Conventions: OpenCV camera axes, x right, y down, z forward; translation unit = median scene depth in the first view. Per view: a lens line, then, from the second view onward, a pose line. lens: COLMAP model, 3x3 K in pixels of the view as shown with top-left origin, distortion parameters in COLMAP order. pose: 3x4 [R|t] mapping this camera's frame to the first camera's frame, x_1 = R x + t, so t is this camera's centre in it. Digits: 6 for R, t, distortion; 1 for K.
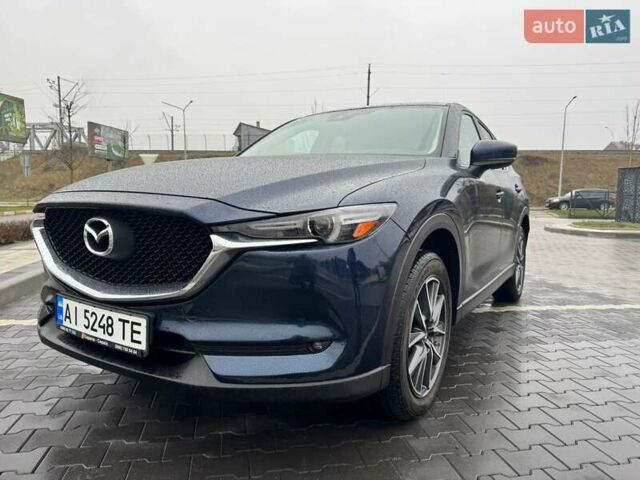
lens RADIAL K [[452.6, 0, 320.0], [0, 452.6, 240.0], [0, 0, 1]] dist [-0.006548, -0.000990]
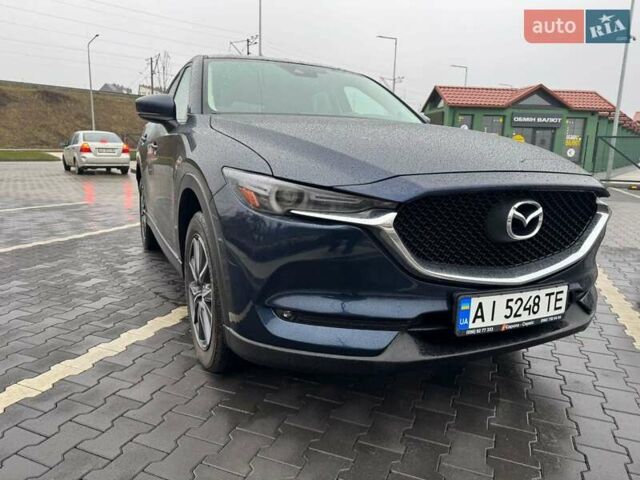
lens RADIAL K [[452.6, 0, 320.0], [0, 452.6, 240.0], [0, 0, 1]] dist [-0.006548, -0.000990]
pose [[0.550413, -0.165571, 0.818310, -1.200976], [0.058038, 0.985355, 0.160332, -0.114153], [-0.832873, -0.040756, 0.551962, 0.656823]]
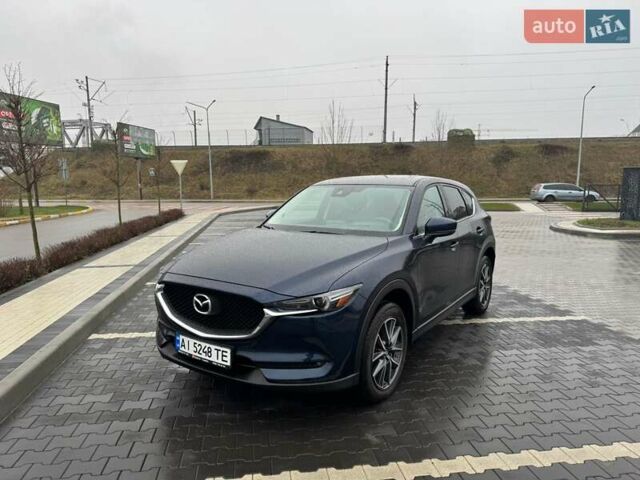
lens RADIAL K [[448.1, 0, 320.0], [0, 448.1, 240.0], [0, 0, 1]] dist [0.004378, -0.006509]
pose [[0.998895, -0.009696, -0.045979, 0.067676], [0.010918, 0.999592, 0.026383, -0.249926], [0.045704, -0.026856, 0.998594, -0.649432]]
